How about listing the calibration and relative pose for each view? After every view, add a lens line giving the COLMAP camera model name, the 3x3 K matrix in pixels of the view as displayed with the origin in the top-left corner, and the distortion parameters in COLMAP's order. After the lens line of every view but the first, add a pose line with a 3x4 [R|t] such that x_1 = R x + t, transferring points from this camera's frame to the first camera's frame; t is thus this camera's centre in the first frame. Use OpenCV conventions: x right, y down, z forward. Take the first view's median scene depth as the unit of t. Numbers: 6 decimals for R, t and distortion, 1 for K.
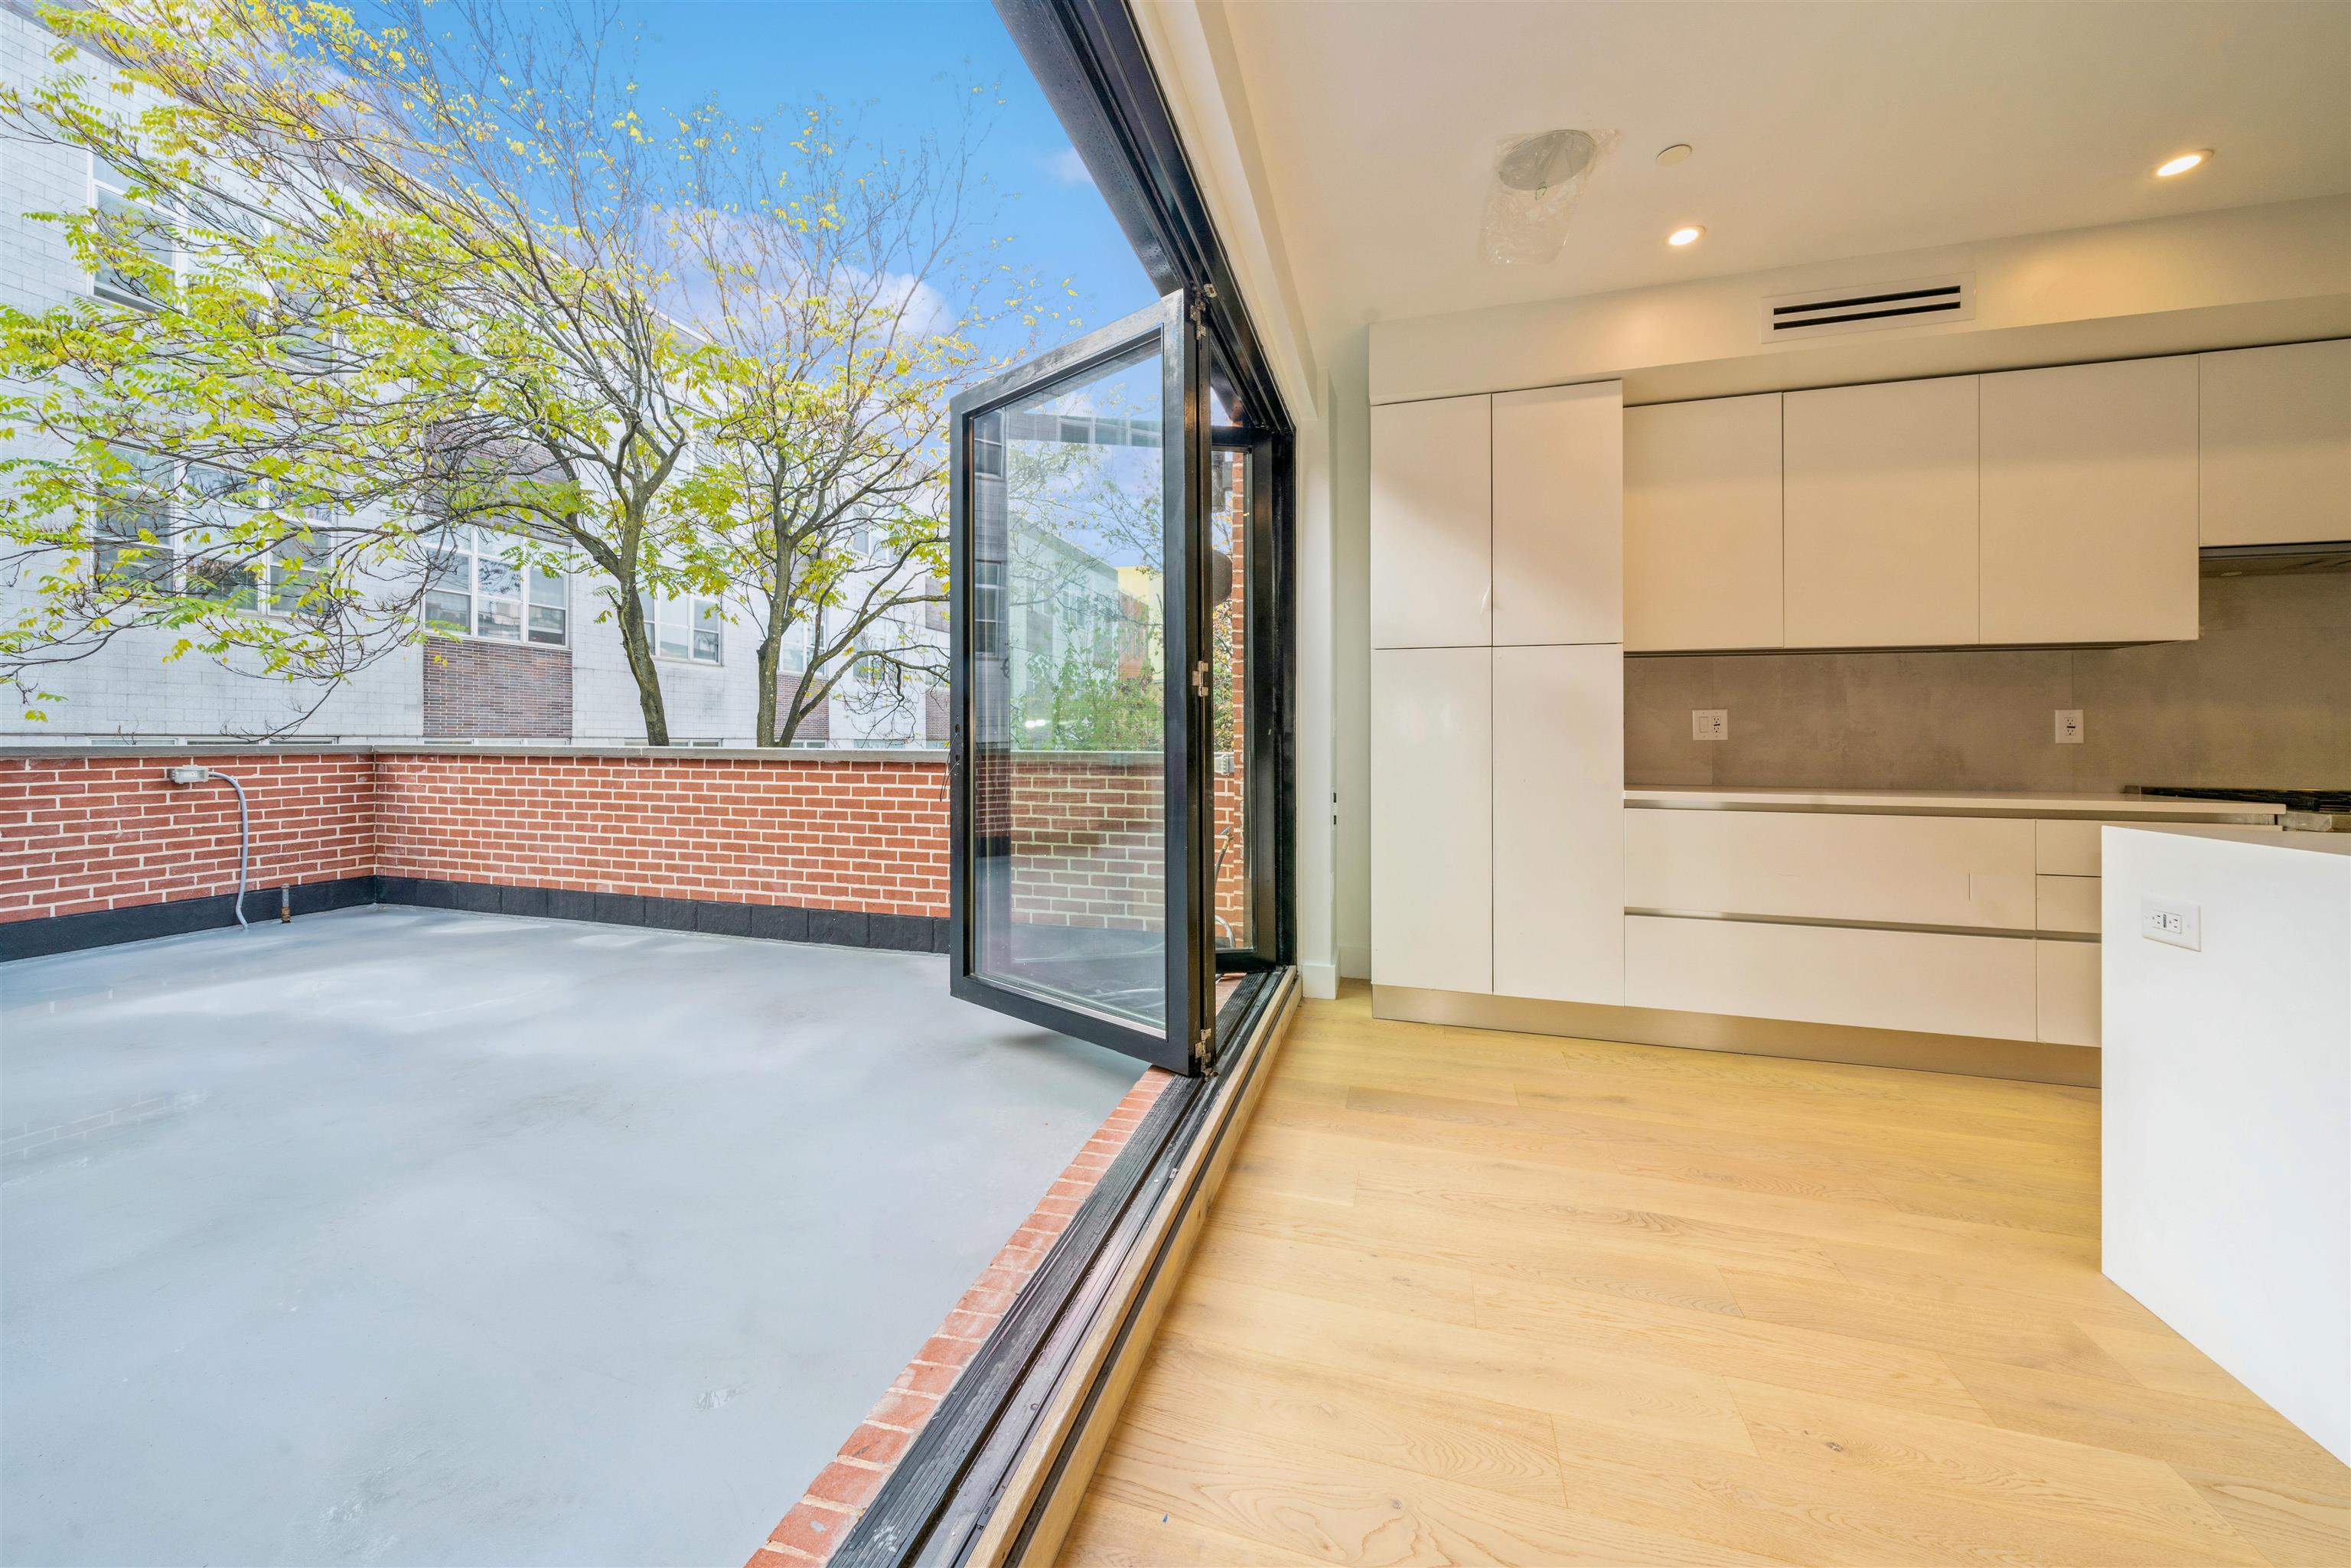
lens RADIAL K [[814.3, 0, 1193.3], [0, 814.3, 738.3], [0, 0, 1]] dist [-0.000451, -0.001131]
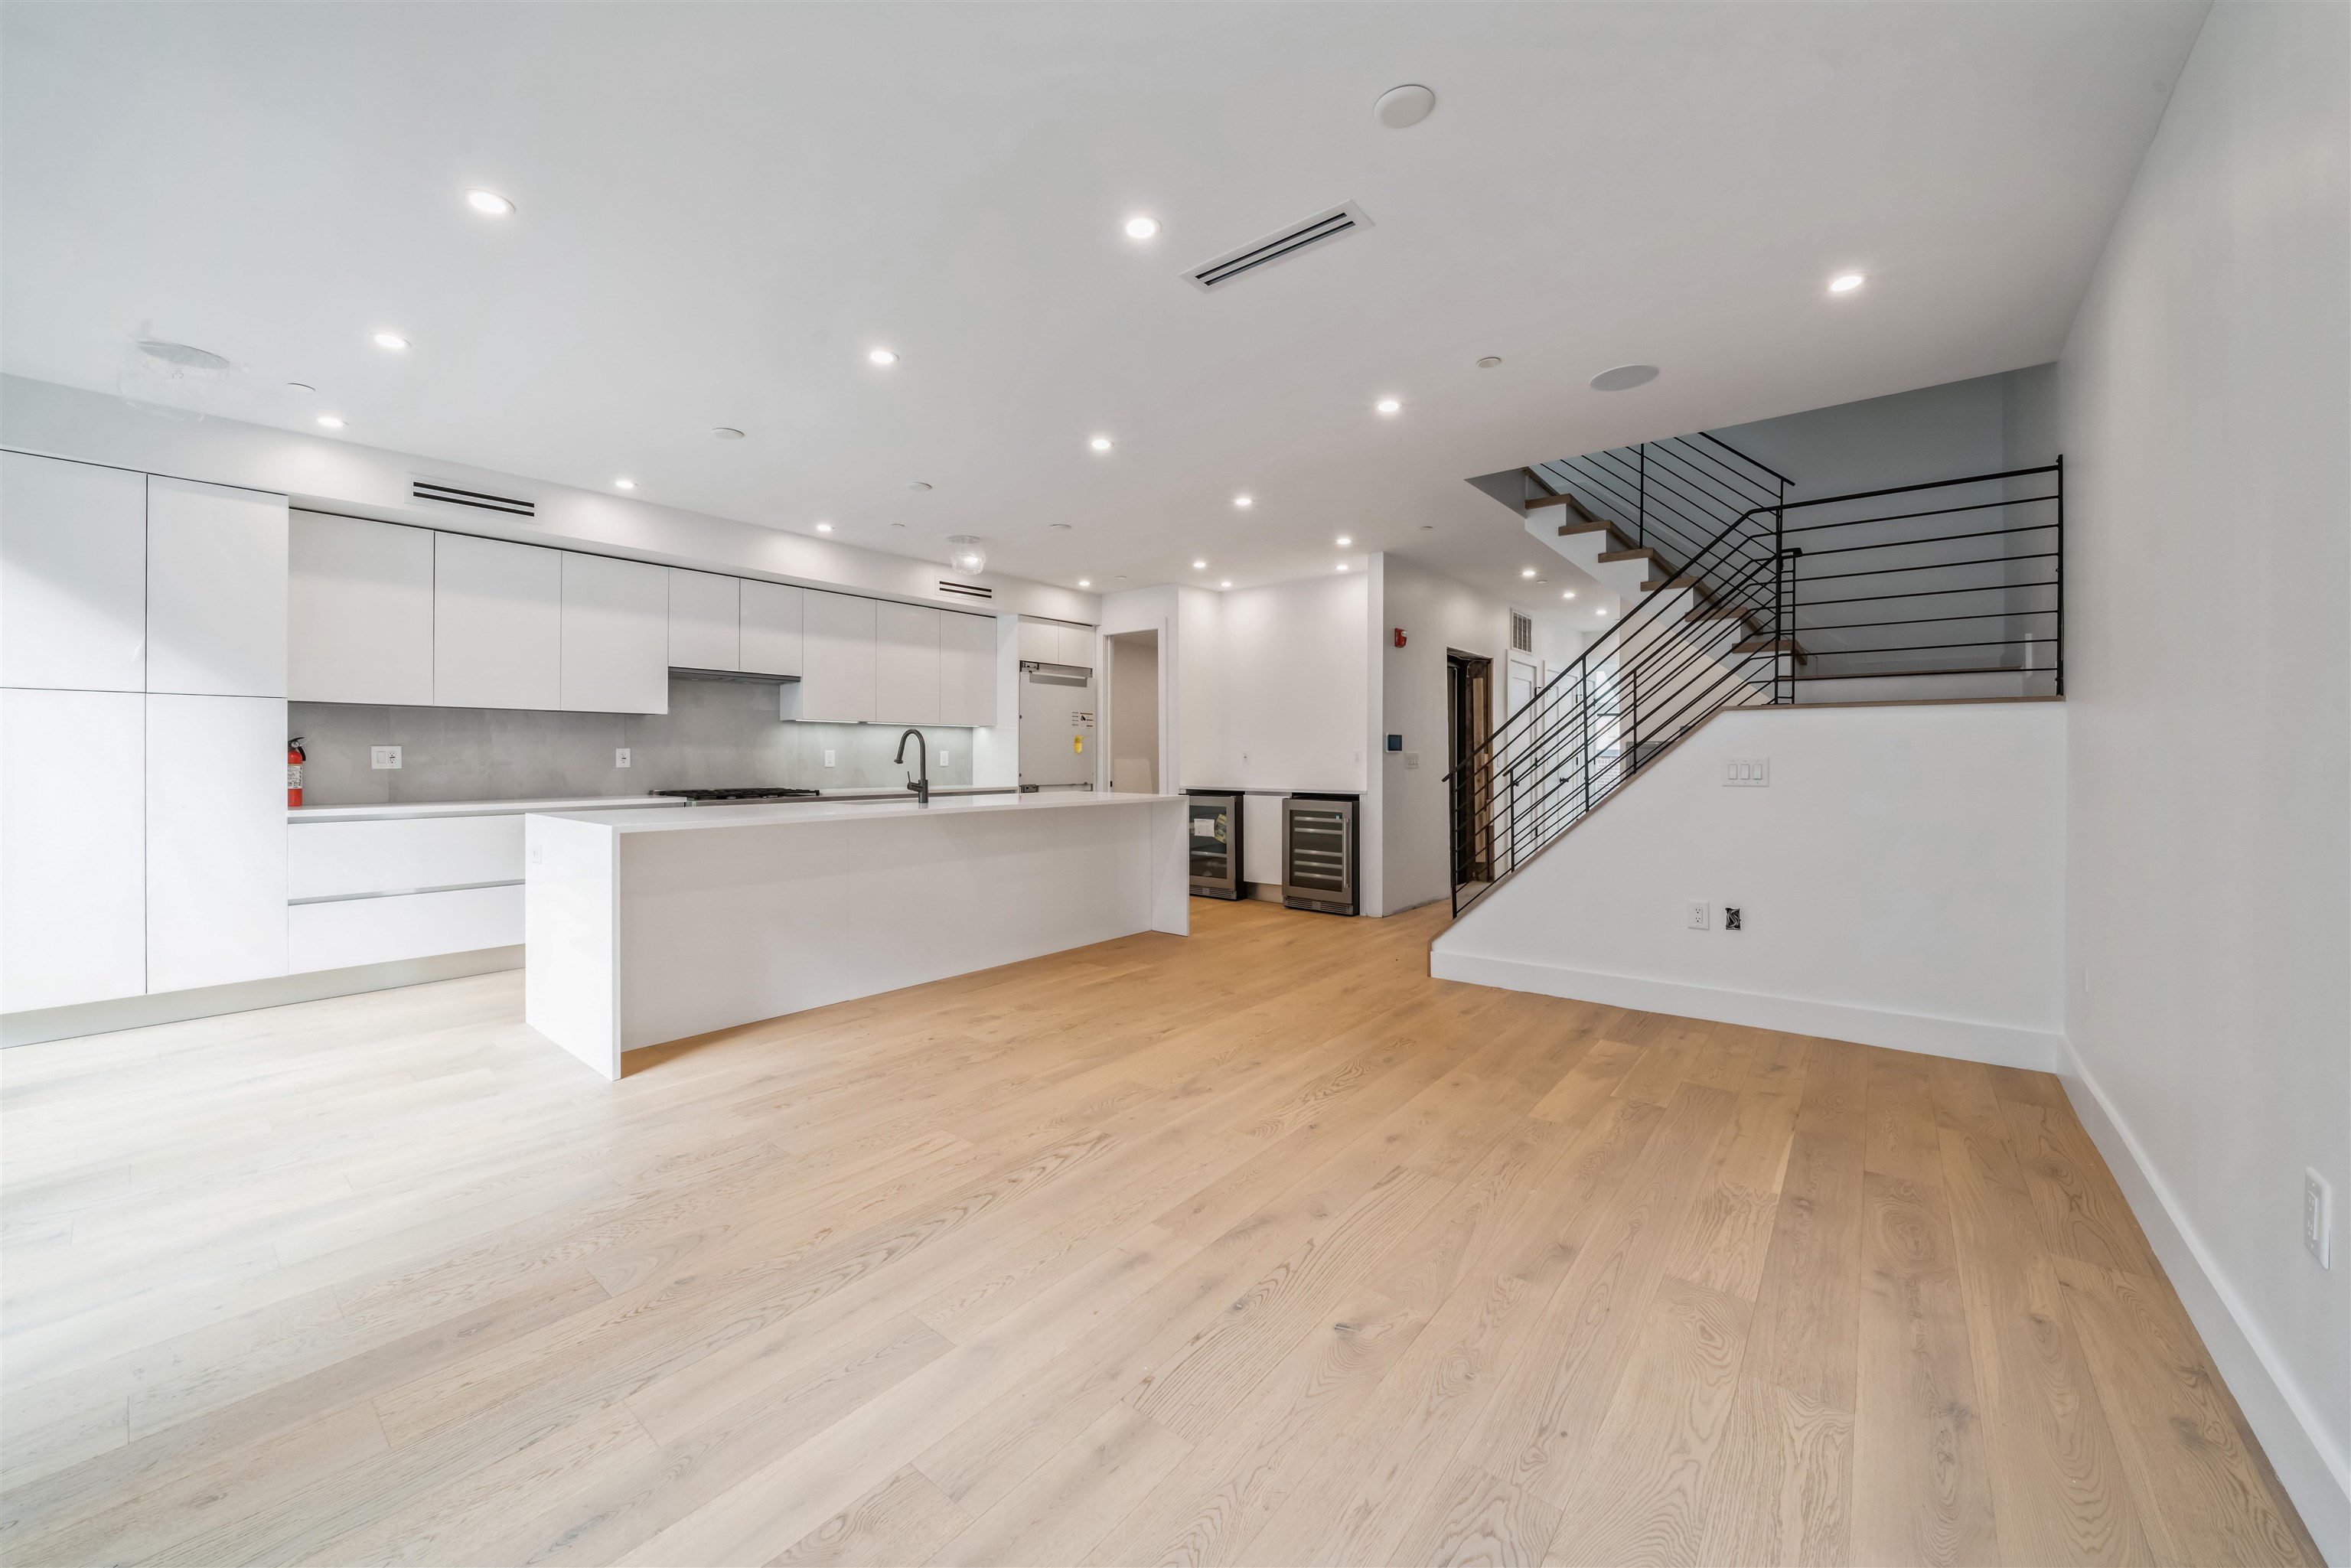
lens RADIAL K [[875.6, 0, 1154.4], [0, 875.6, 746.9], [0, 0, 1]] dist [-0.008832, 0.000608]
pose [[0.404976, 0.005149, 0.914313, -0.161365], [0.002136, 0.999976, -0.006578, -0.022200], [-0.914325, 0.004617, 0.404955, -0.739634]]
